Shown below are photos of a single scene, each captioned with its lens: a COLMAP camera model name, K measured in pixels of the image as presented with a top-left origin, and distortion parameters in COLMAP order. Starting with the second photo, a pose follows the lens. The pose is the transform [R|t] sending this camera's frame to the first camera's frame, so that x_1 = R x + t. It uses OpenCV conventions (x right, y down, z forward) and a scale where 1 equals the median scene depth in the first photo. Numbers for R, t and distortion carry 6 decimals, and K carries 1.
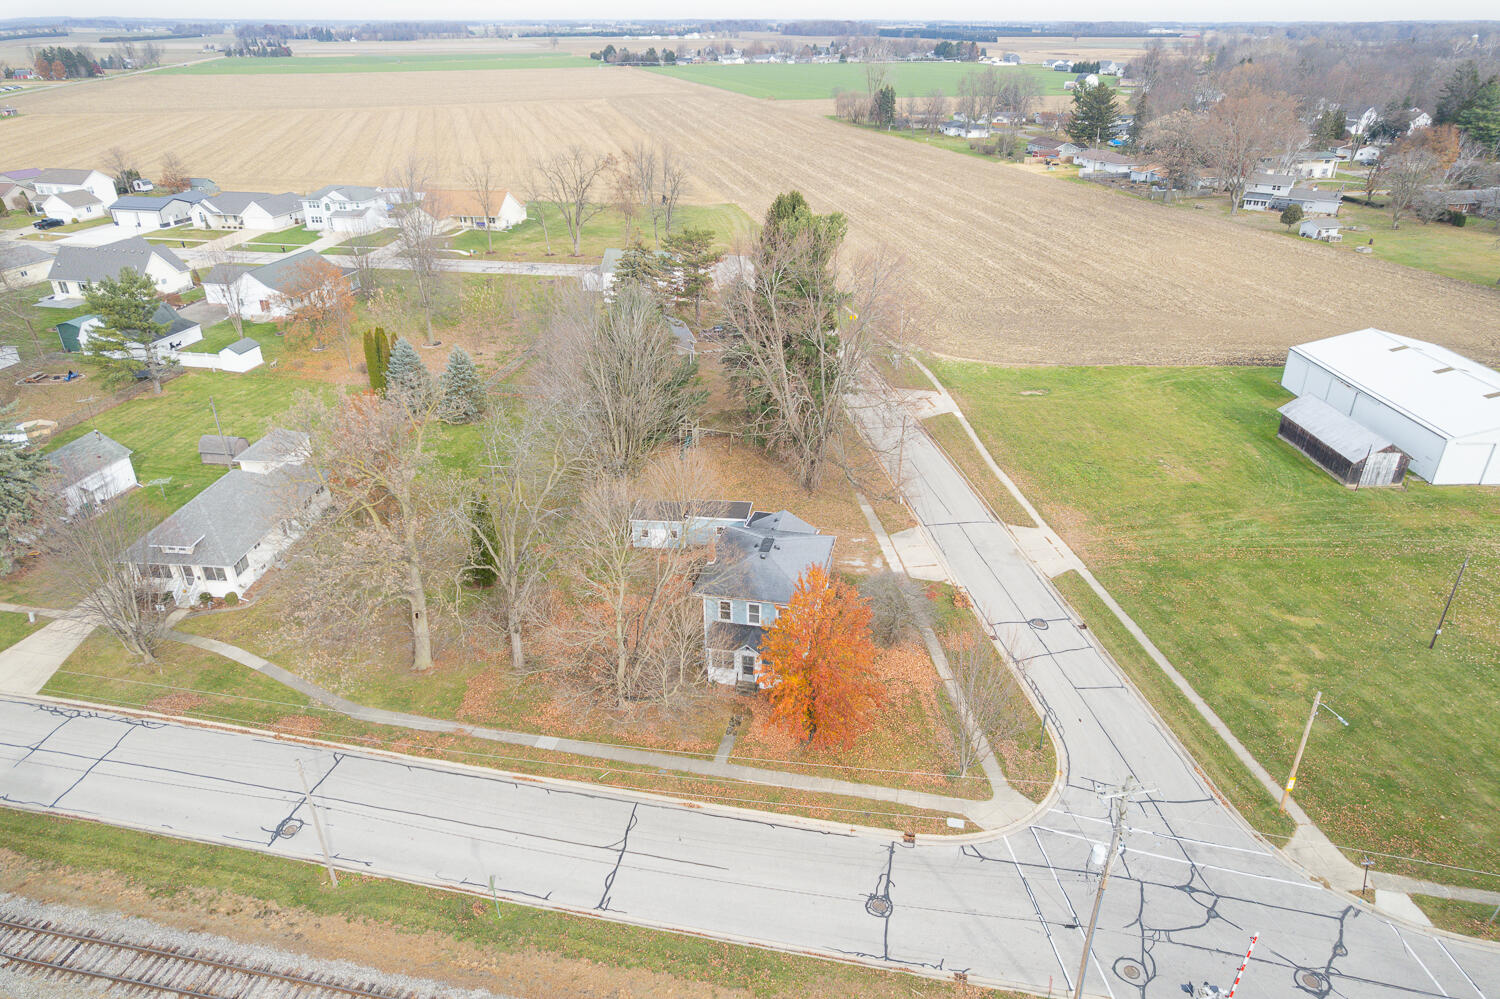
lens RADIAL K [[968.3, 0, 756.6], [0, 968.3, 497.6], [0, 0, 1]] dist [-0.085825, 0.087890]
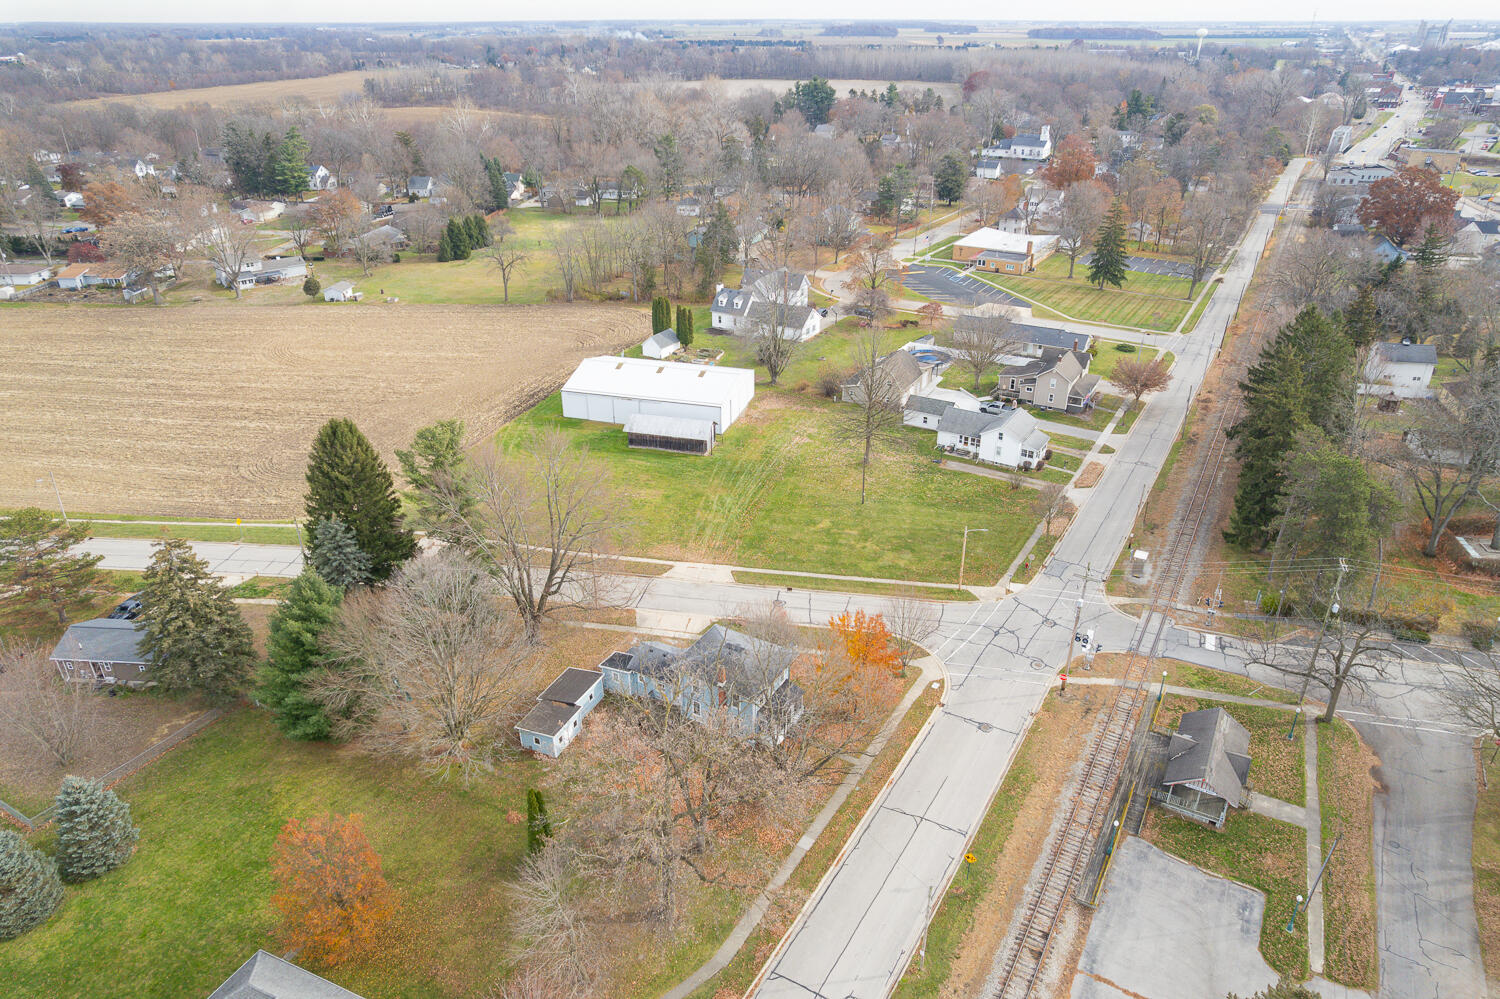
lens RADIAL K [[976.9, 0, 757.1], [0, 976.9, 499.1], [0, 0, 1]] dist [-0.078612, 0.075539]
pose [[0.315556, -0.426175, 0.847820, -0.762559], [0.429374, 0.860897, 0.272937, -0.356289], [-0.846205, 0.277905, 0.454650, 0.206920]]
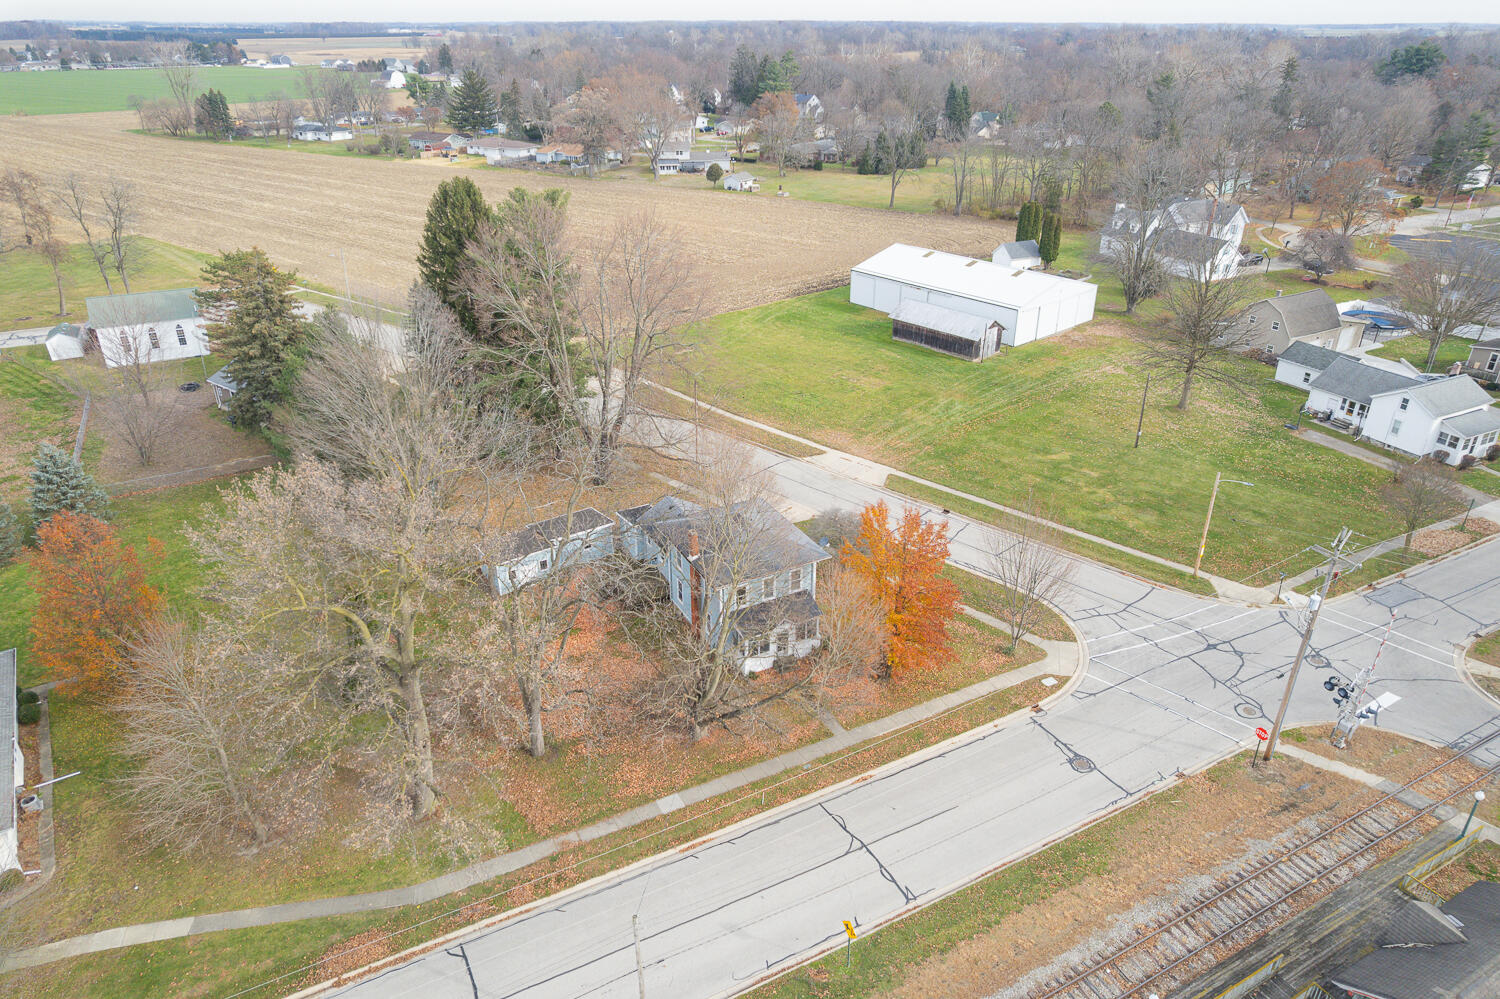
lens RADIAL K [[976.9, 0, 757.1], [0, 976.9, 499.1], [0, 0, 1]] dist [-0.078612, 0.075539]
pose [[0.765289, -0.286935, 0.576195, -0.375911], [0.288910, 0.953034, 0.090871, -0.037664], [-0.575208, 0.096926, 0.812245, 0.151099]]
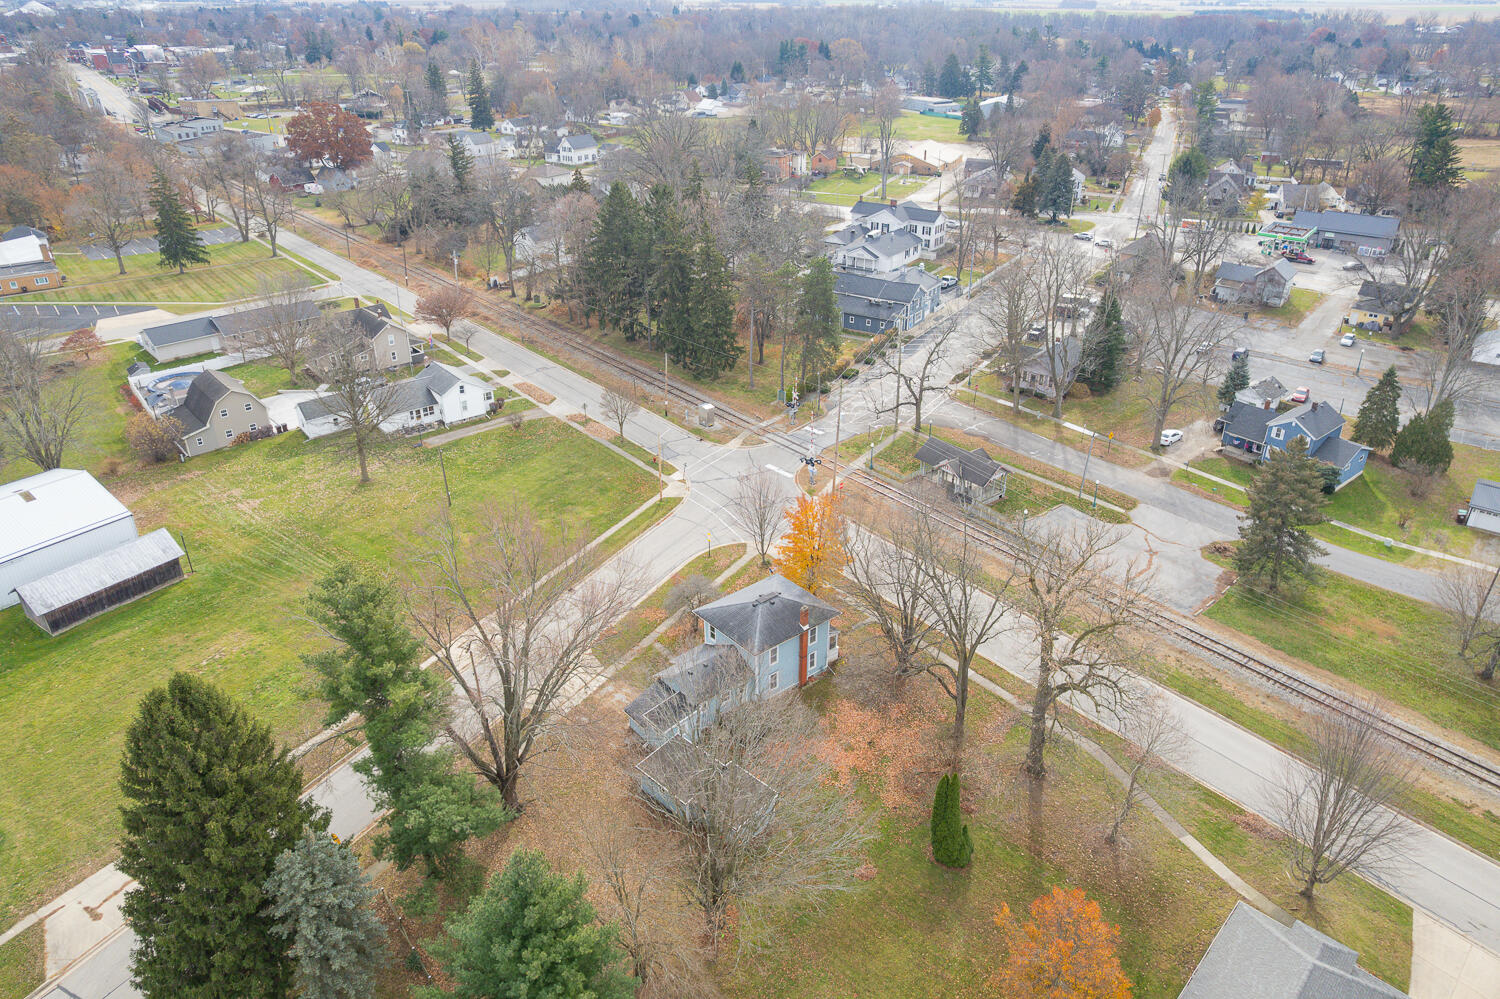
lens RADIAL K [[976.9, 0, 757.1], [0, 976.9, 499.1], [0, 0, 1]] dist [-0.078612, 0.075539]
pose [[-0.785233, -0.292386, 0.545820, -0.447808], [0.276875, 0.622661, 0.731870, -0.678617], [-0.553849, 0.725813, -0.407979, 1.019564]]
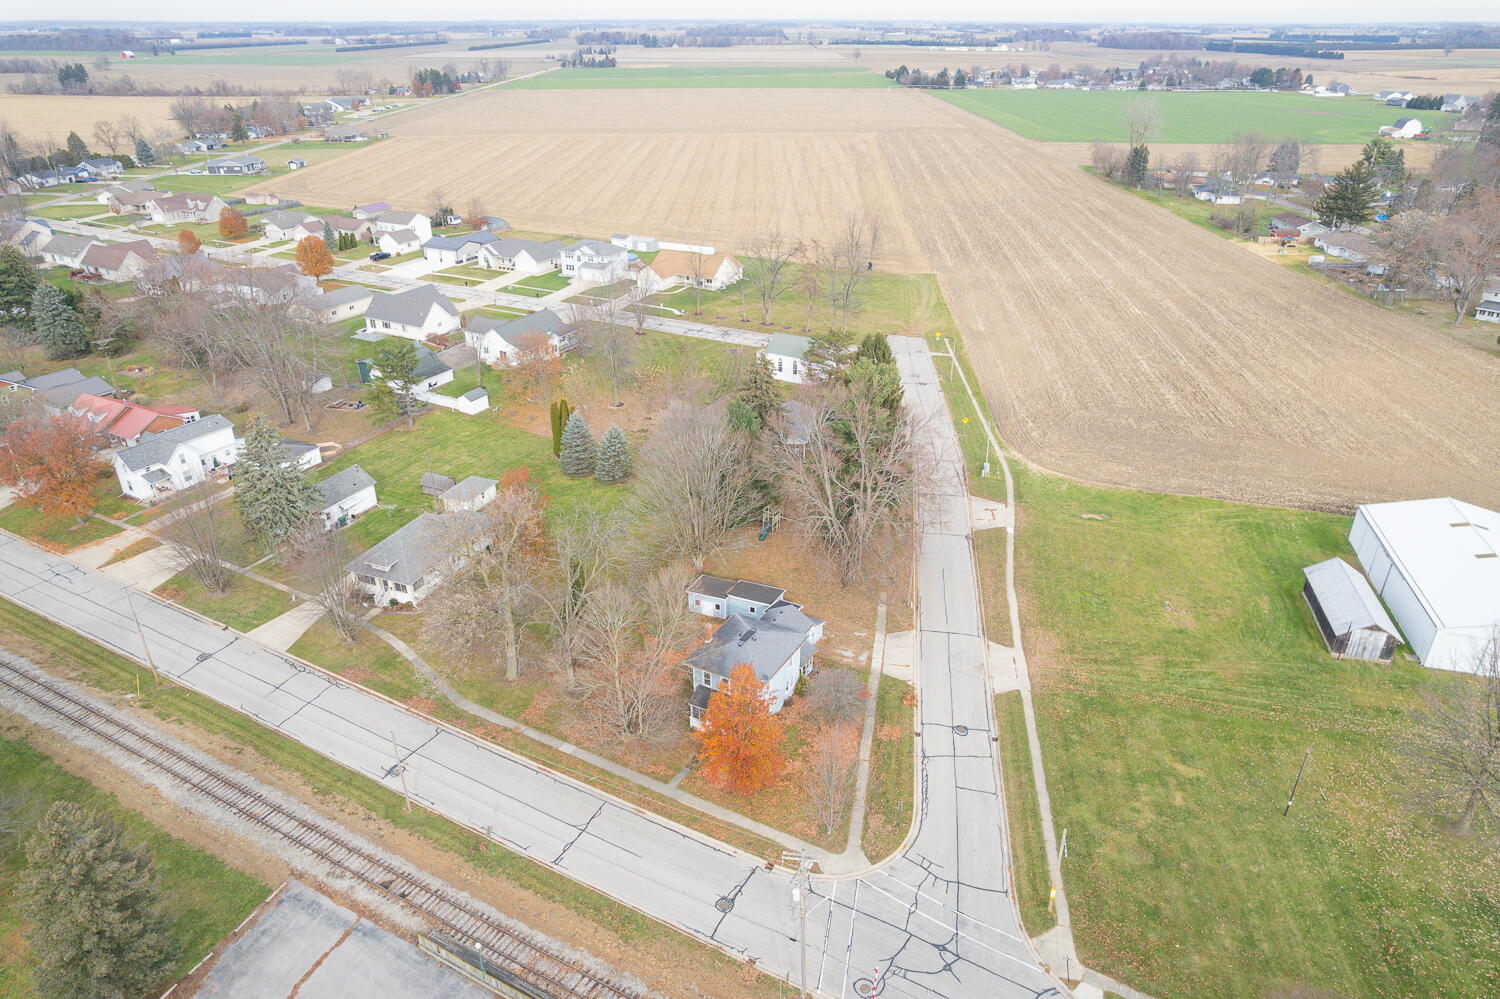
lens RADIAL K [[976.9, 0, 757.1], [0, 976.9, 499.1], [0, 0, 1]] dist [-0.078612, 0.075539]
pose [[0.956259, 0.131205, -0.261446, 0.256729], [-0.131821, 0.991156, 0.015260, -0.118297], [0.261136, 0.019871, 0.965098, -0.232859]]
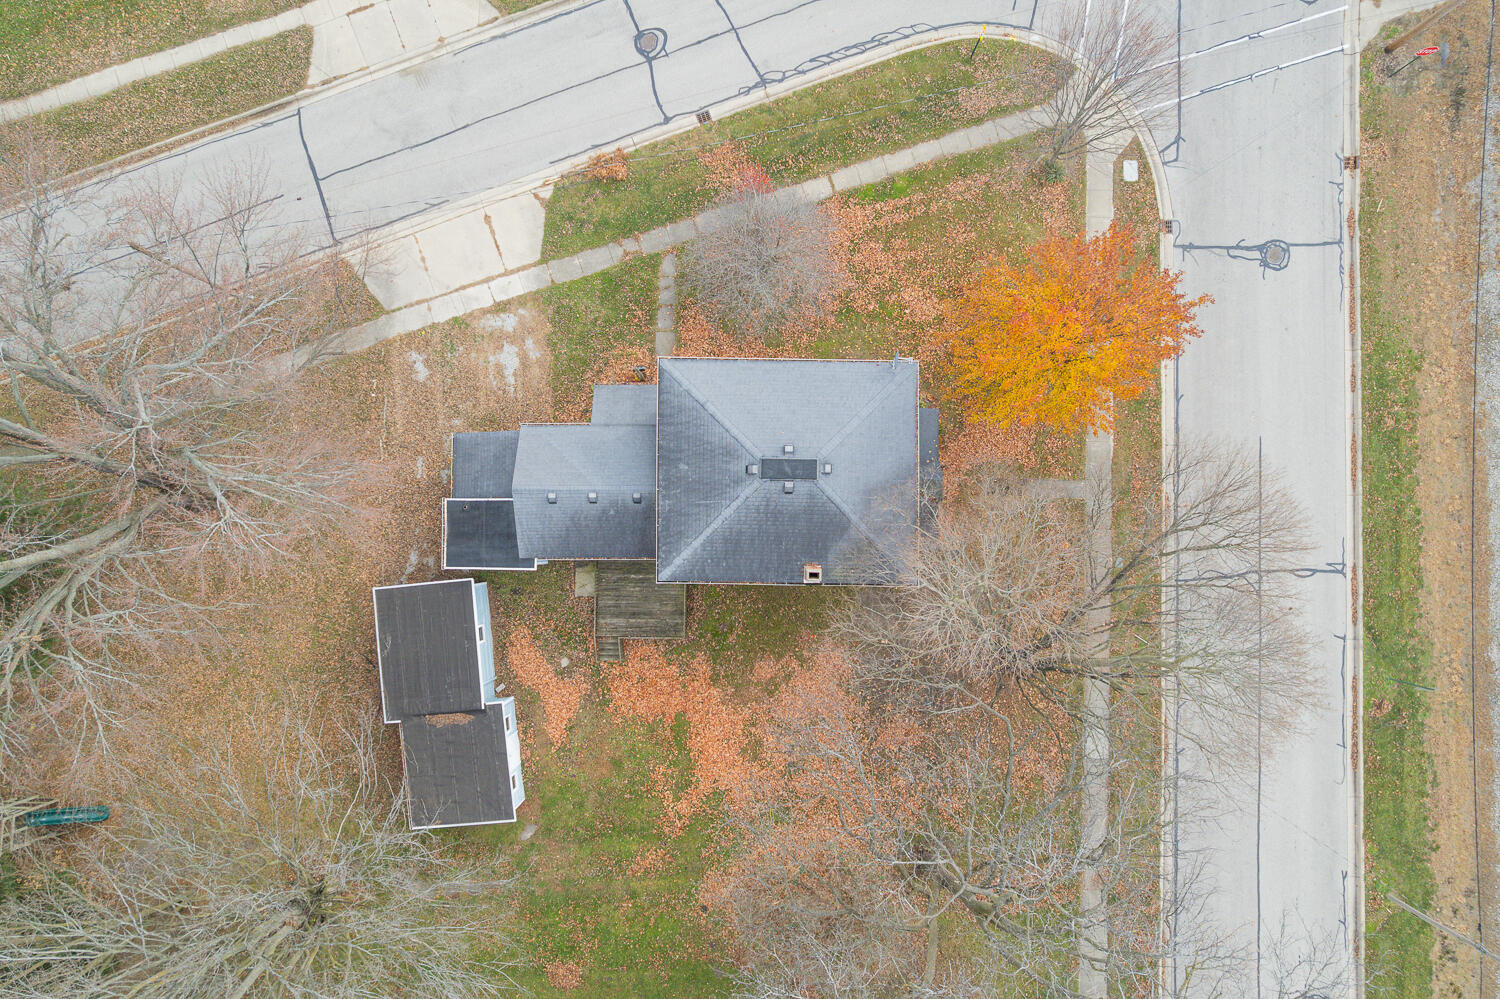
lens RADIAL K [[976.9, 0, 757.1], [0, 976.9, 499.1], [0, 0, 1]] dist [-0.078612, 0.075539]
pose [[-0.197186, -0.979921, 0.029528, -0.011585], [0.439719, -0.061483, 0.896028, -0.304954], [-0.876222, 0.189668, 0.443014, 0.567549]]
